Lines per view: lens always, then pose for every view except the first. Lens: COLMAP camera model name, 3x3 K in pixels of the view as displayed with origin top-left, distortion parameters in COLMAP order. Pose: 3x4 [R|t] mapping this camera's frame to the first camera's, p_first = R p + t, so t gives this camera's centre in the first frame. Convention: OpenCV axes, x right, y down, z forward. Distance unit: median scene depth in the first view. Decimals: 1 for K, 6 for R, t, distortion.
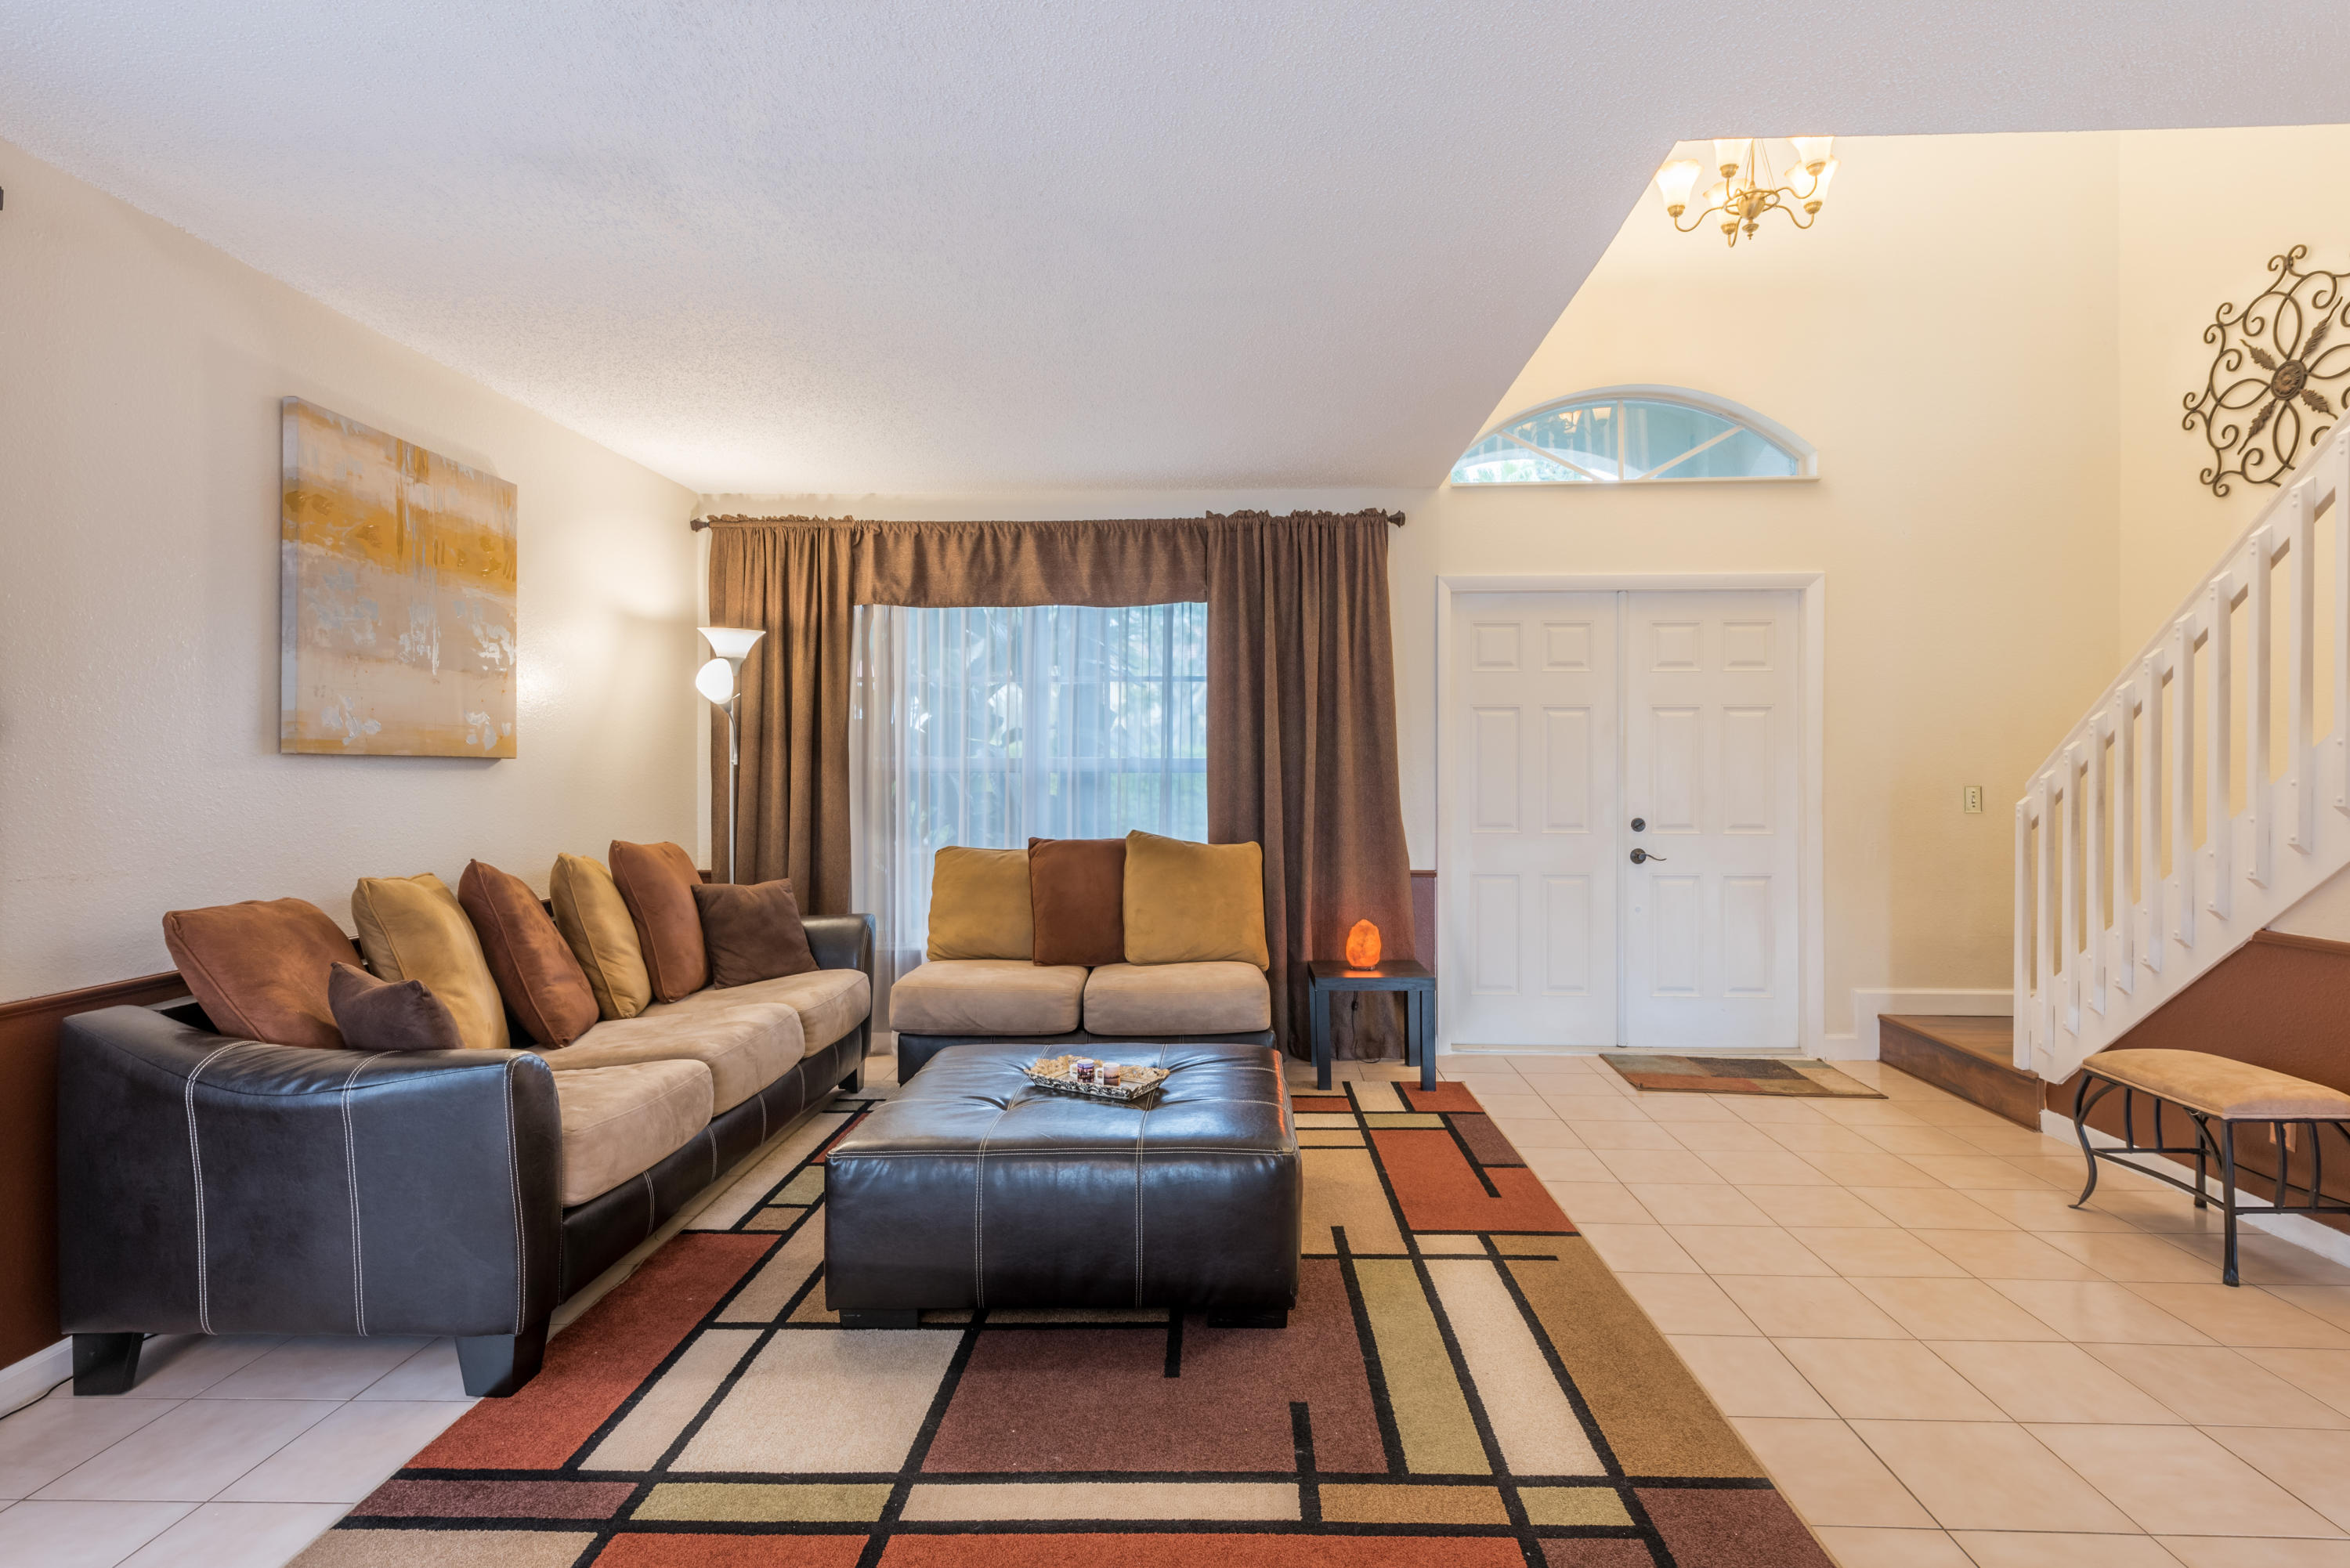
lens RADIAL K [[1177.0, 0, 1189.2], [0, 1177.0, 768.8], [0, 0, 1]] dist [0.015005, -0.002238]
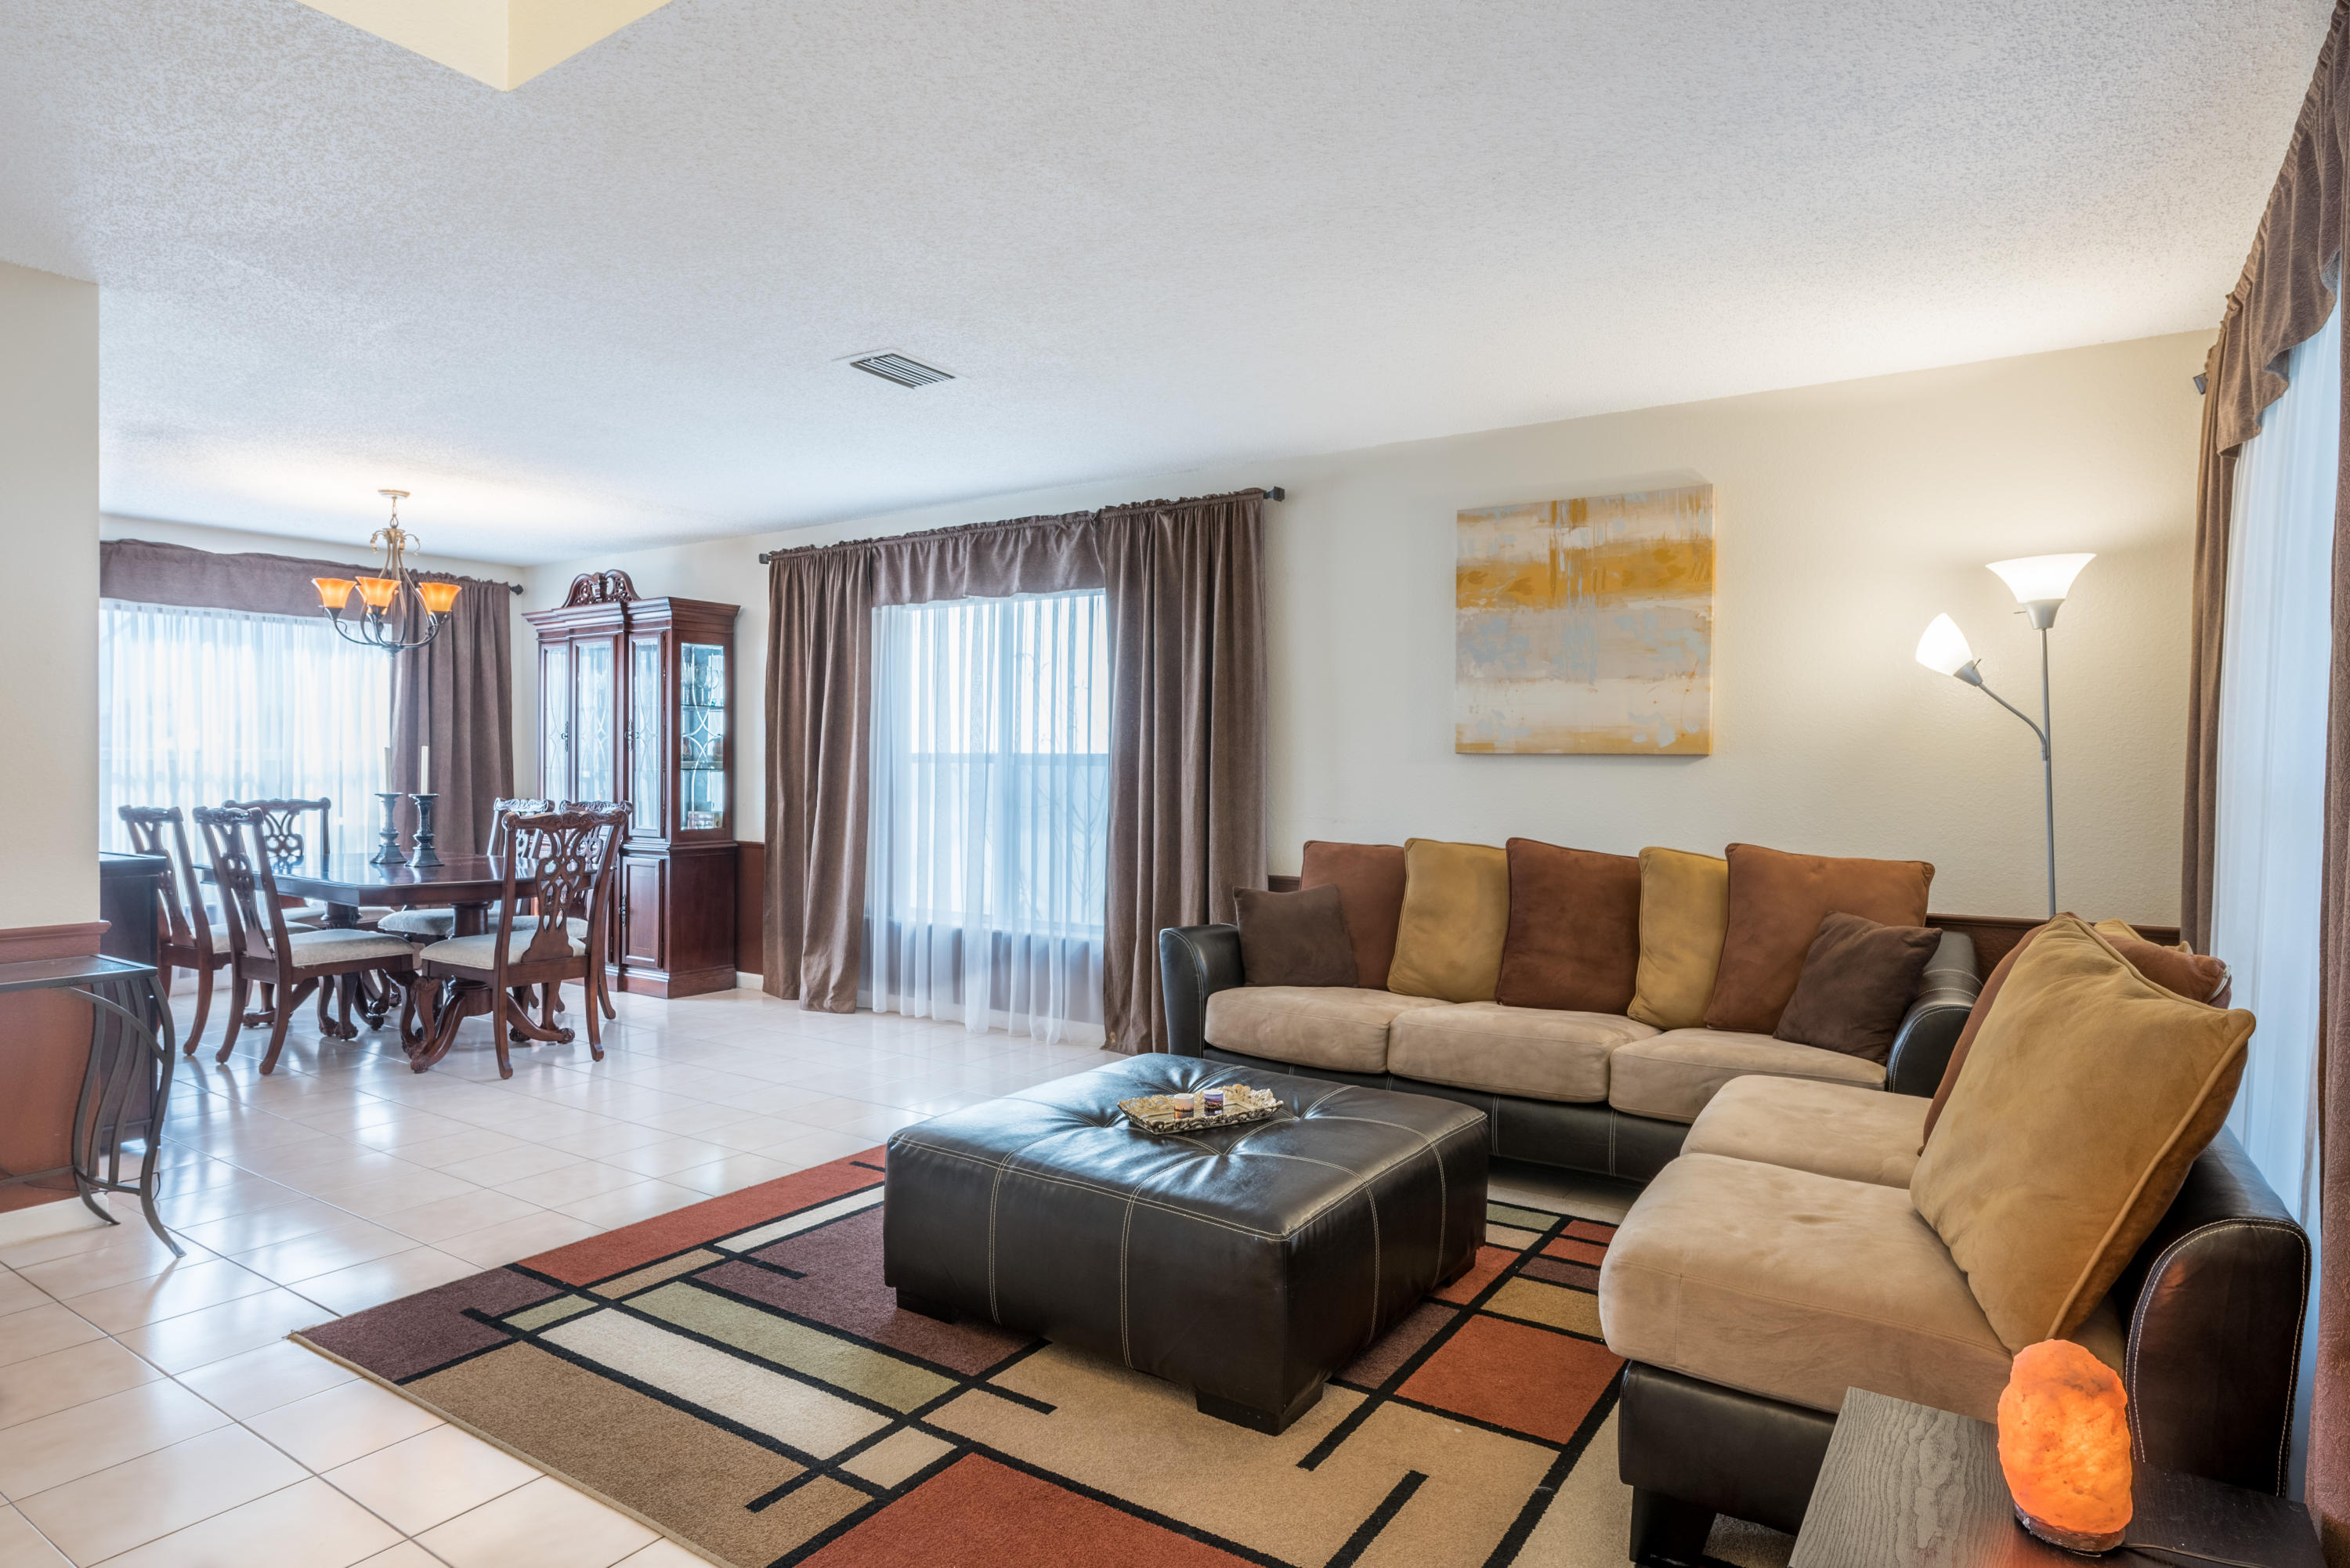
lens RADIAL K [[1290.7, 0, 1194.2], [0, 1290.7, 765.1], [0, 0, 1]] dist [-0.003785, -0.001826]
pose [[-0.519722, -0.004856, -0.854322, 0.749474], [-0.008955, 0.999960, -0.000235, 0.004825], [0.854289, 0.007529, -0.519745, 1.493791]]
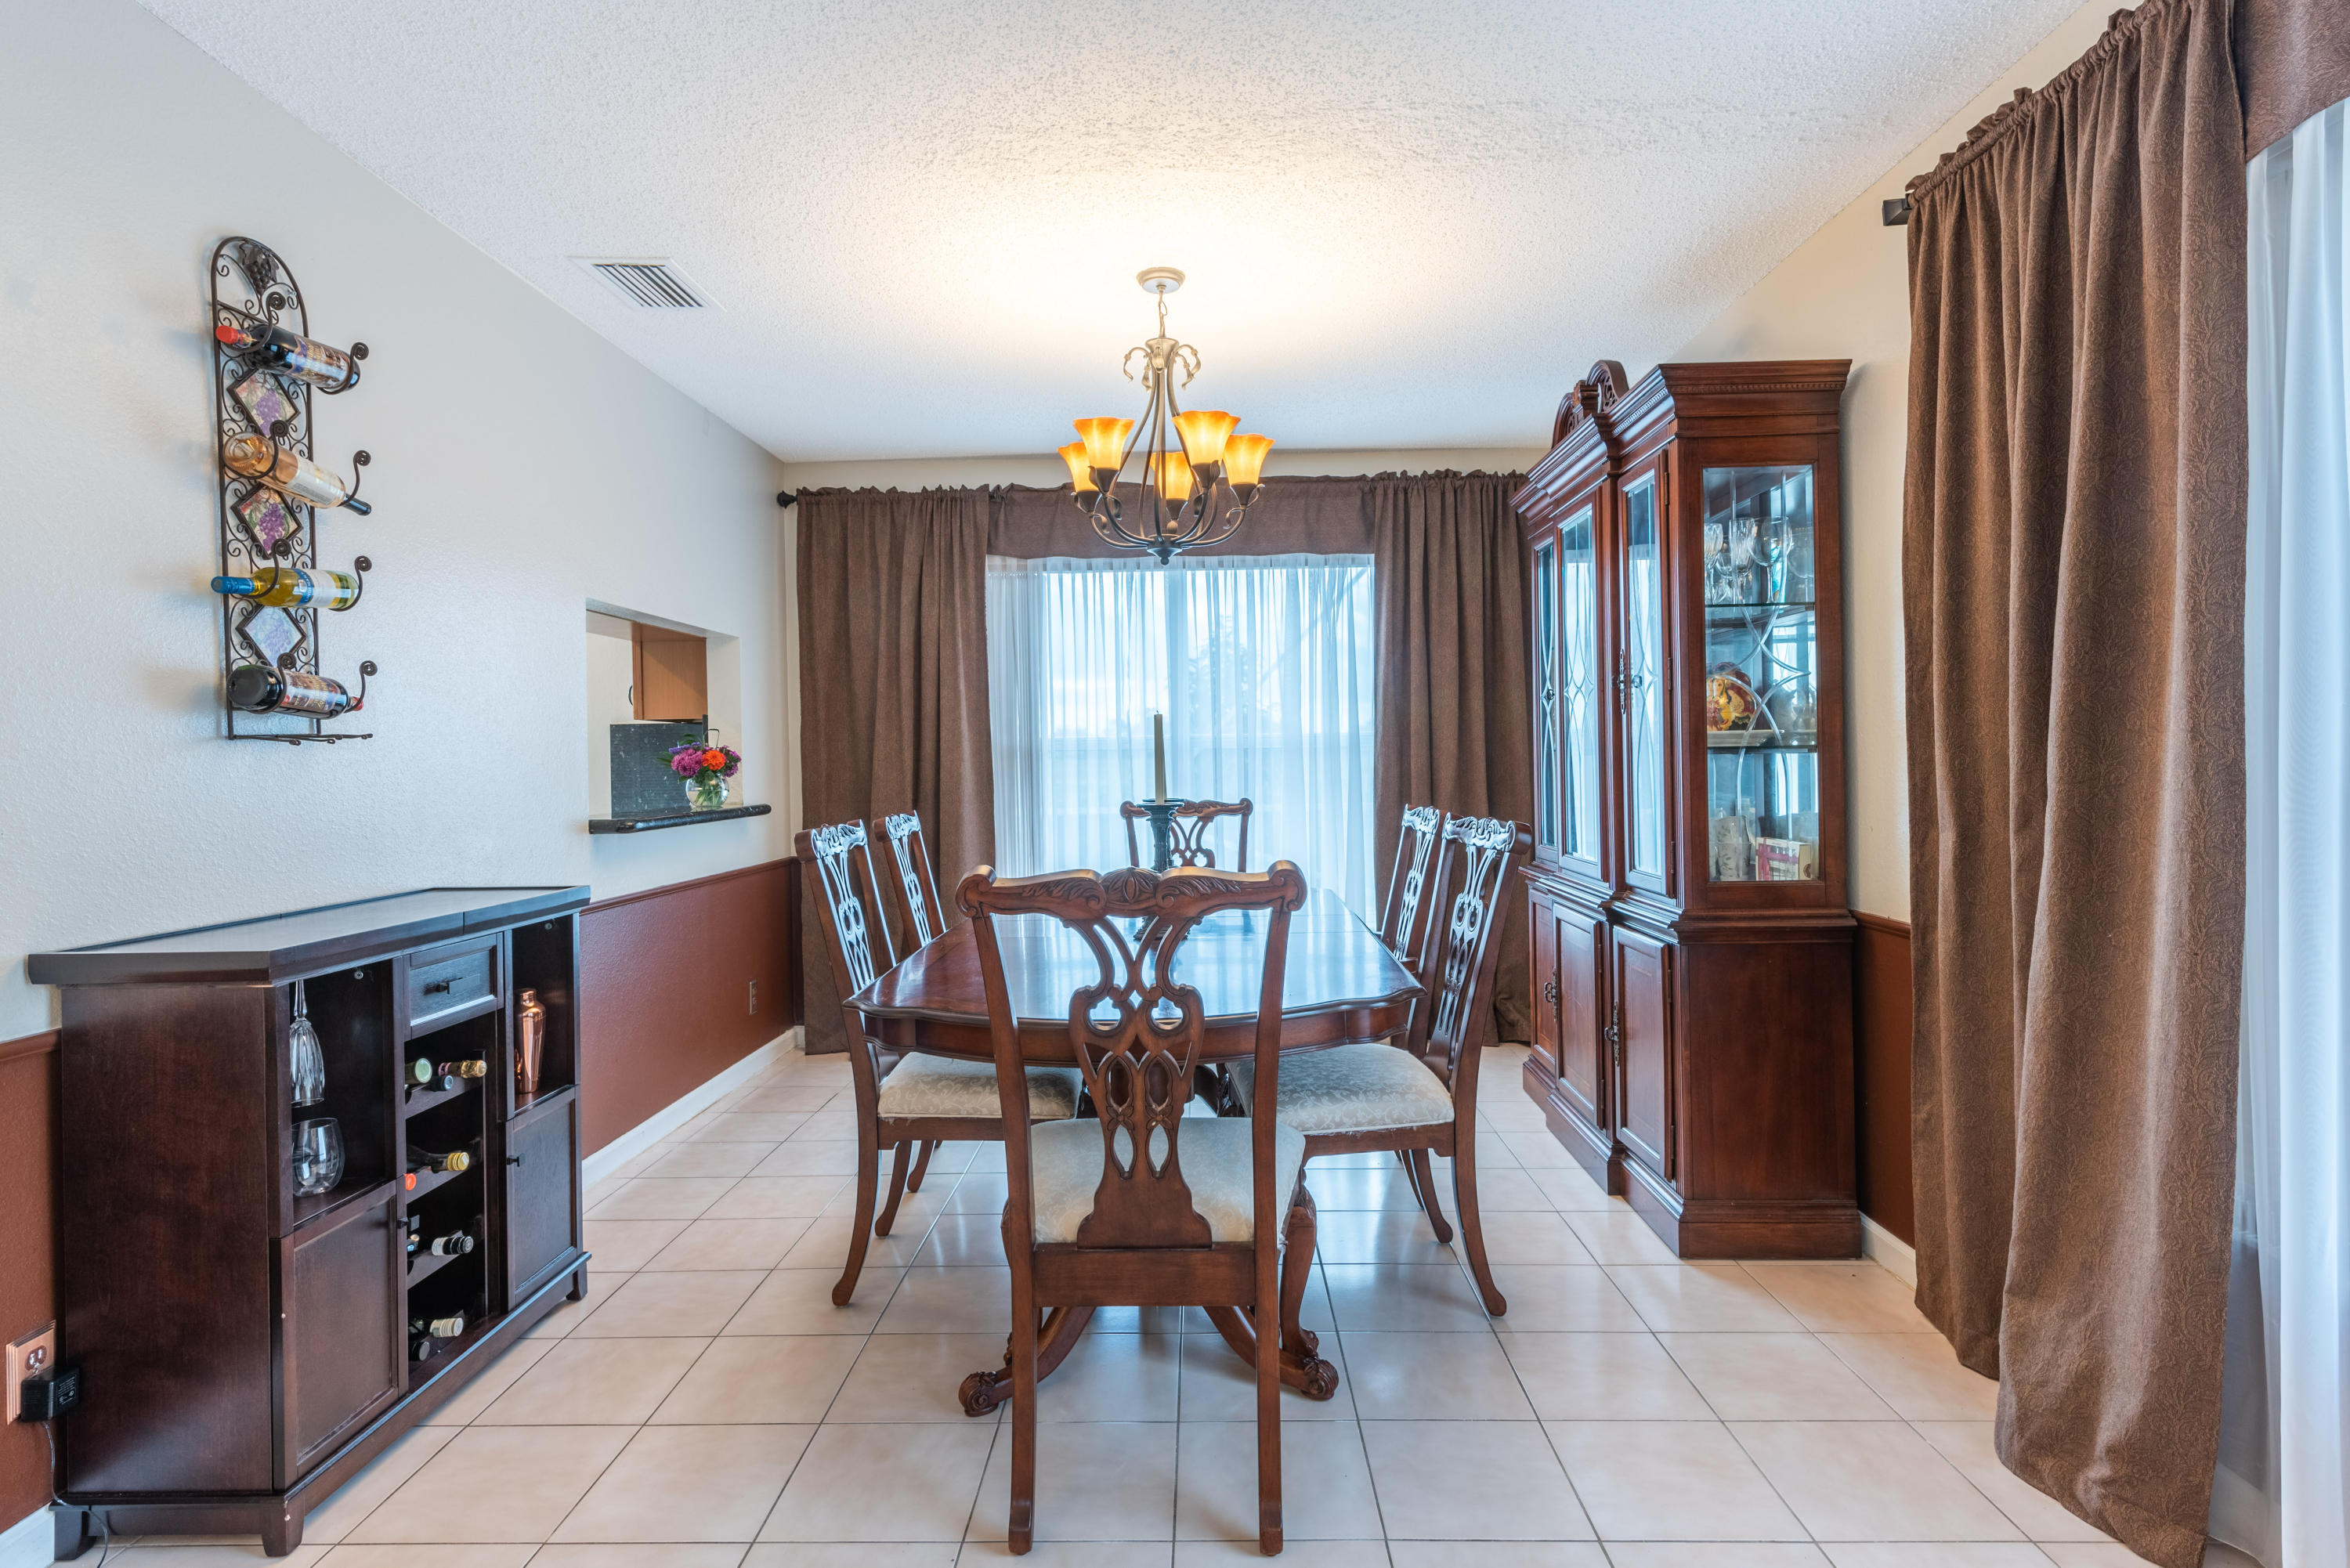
lens RADIAL K [[1177.0, 0, 1198.8], [0, 1177.0, 759.4], [0, 0, 1]] dist [0.015005, -0.002238]
pose [[-0.999334, 0.011508, -0.034629, -0.248726], [0.011415, 0.999931, 0.002862, 0.021369], [0.034659, 0.002465, -0.999396, 0.500903]]
